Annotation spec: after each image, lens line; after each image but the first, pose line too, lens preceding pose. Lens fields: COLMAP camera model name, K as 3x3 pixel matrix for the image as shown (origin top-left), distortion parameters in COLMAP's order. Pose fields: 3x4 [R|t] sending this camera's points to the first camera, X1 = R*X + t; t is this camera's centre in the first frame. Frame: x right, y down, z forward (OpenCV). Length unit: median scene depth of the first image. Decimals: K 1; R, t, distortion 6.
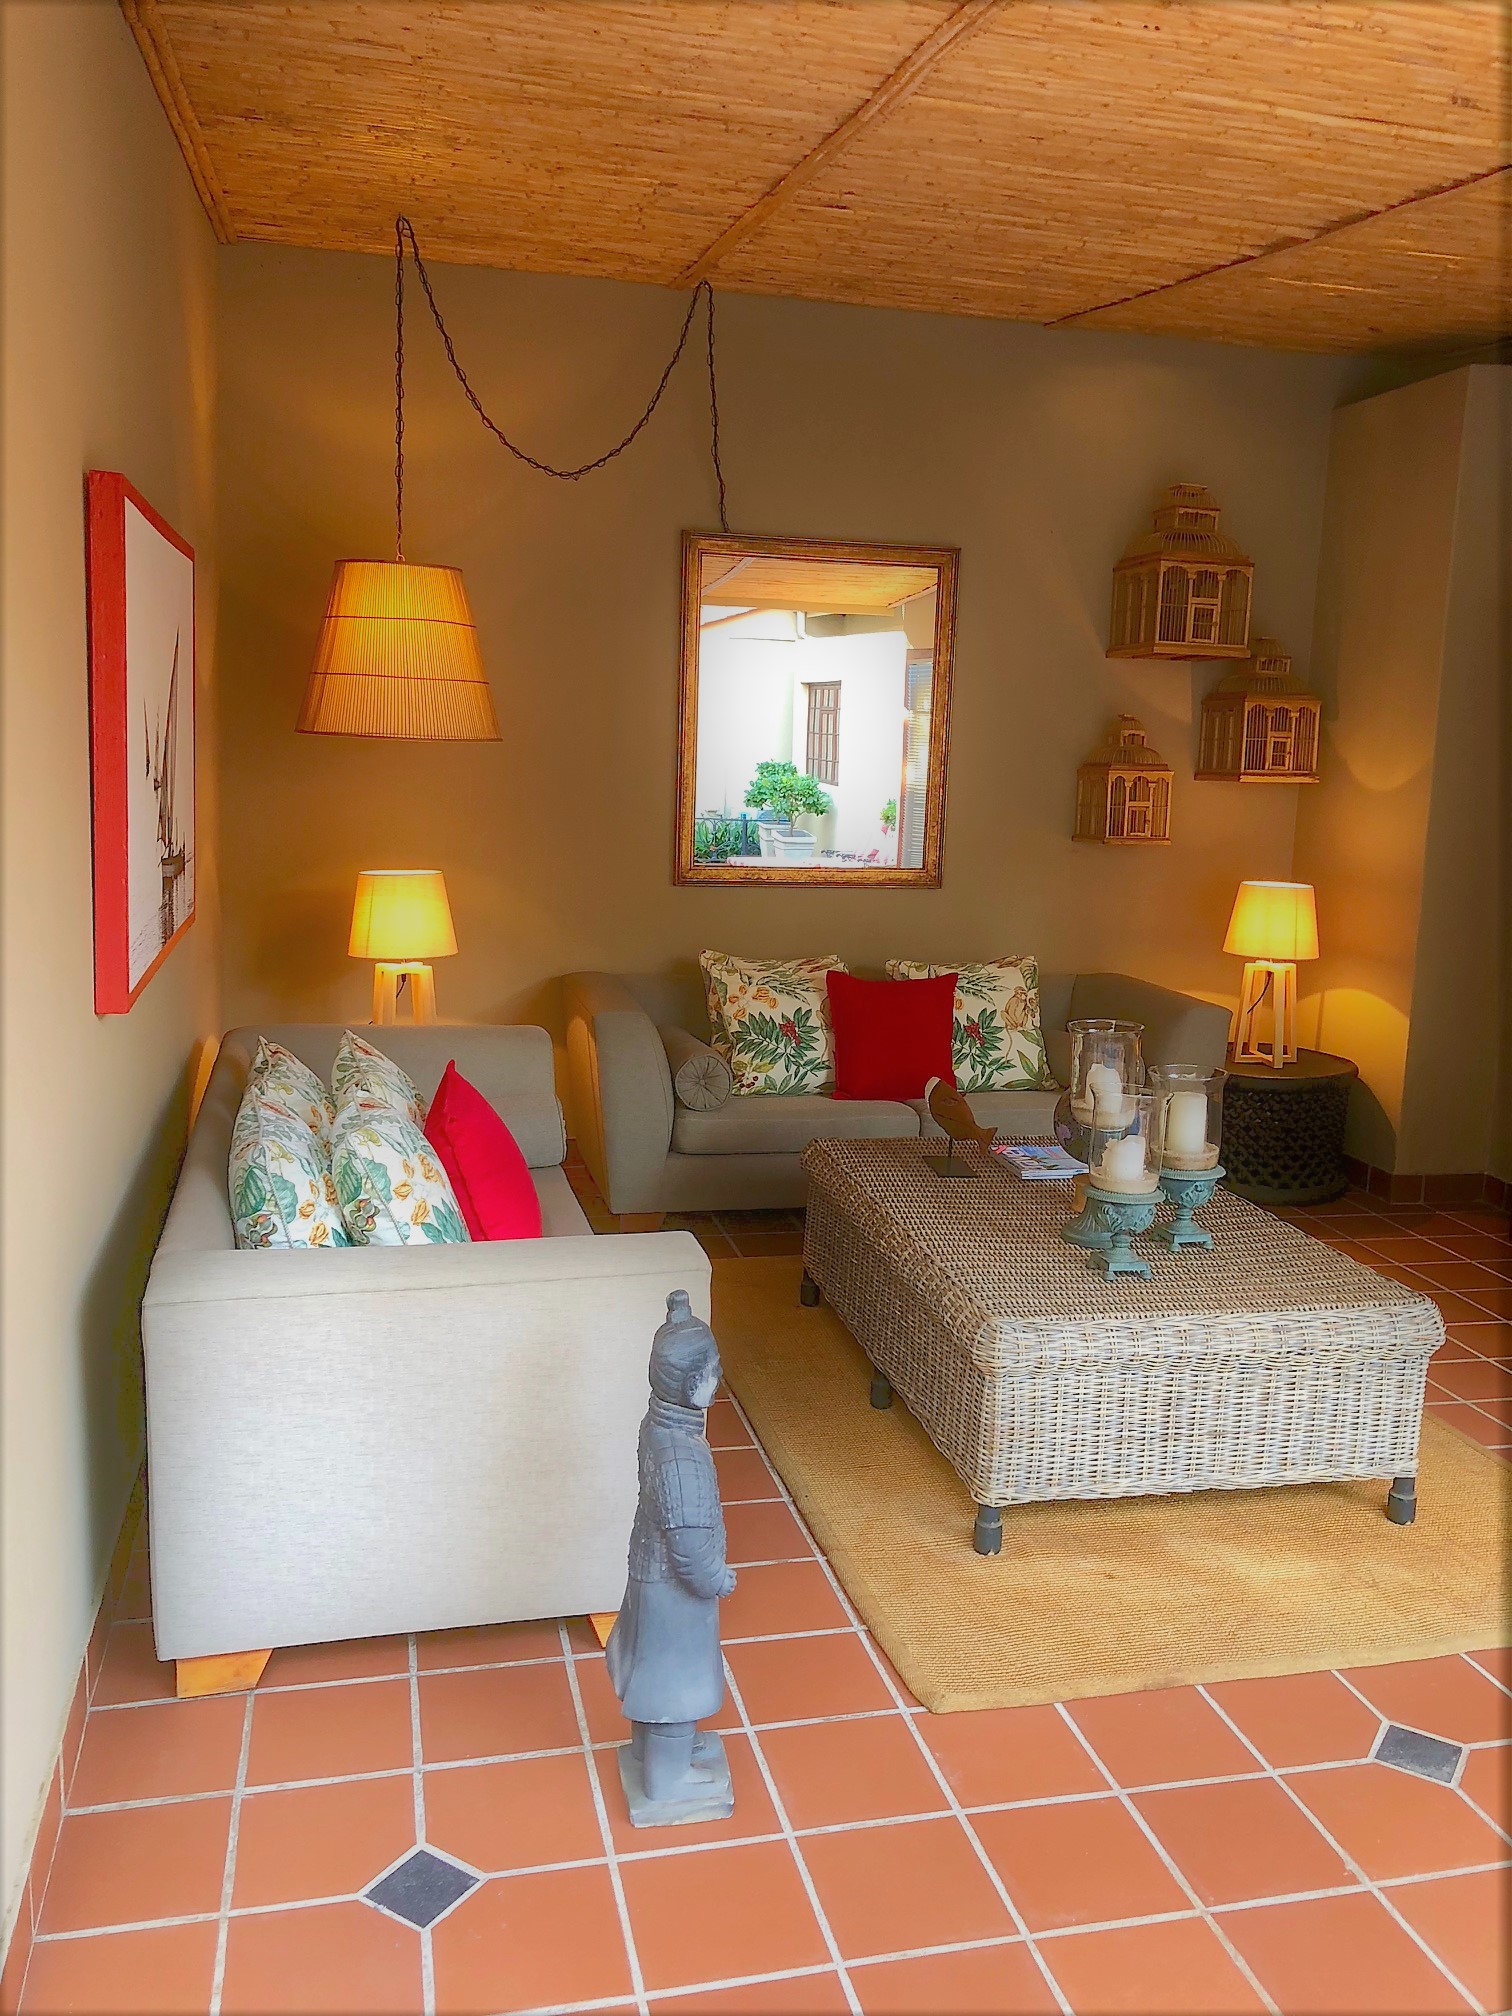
lens RADIAL K [[1644.1, 0, 756.0], [0, 1644.1, 1008.0], [0, 0, 1]] dist [0.125124, -0.146433]
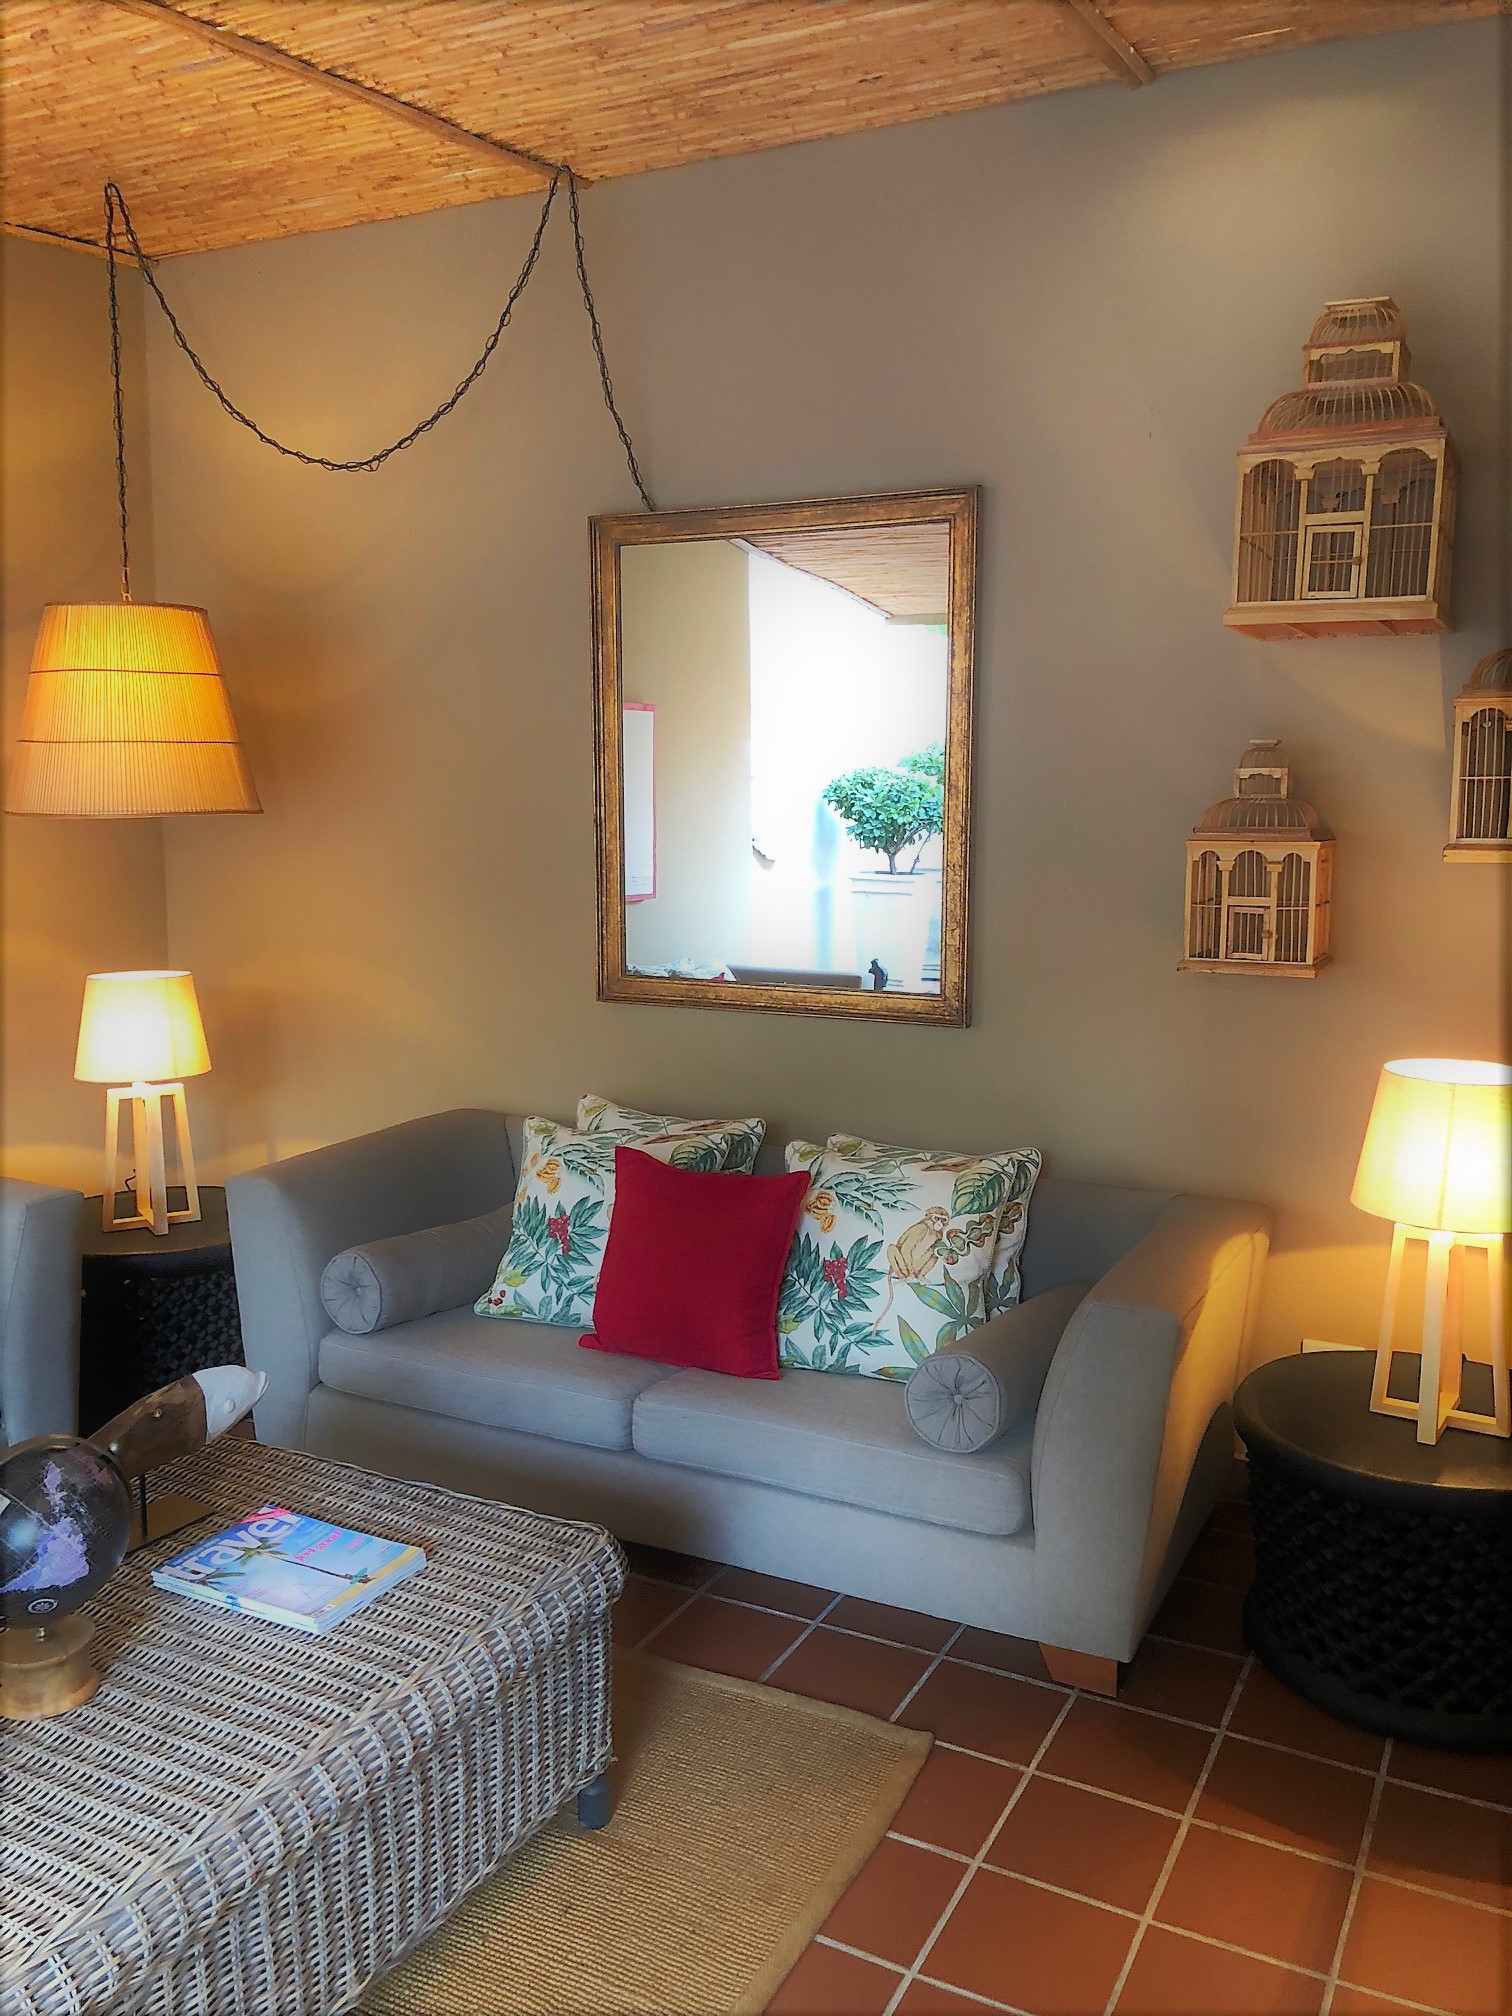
lens RADIAL K [[1667.6, 0, 756.8], [0, 1667.6, 975.9], [0, 0, 1]] dist [0.147857, -0.153725]
pose [[0.751424, 0.048664, -0.658023, 0.511382], [-0.075245, 0.997091, -0.012185, -0.084912], [0.655515, 0.058669, 0.752899, 0.509259]]
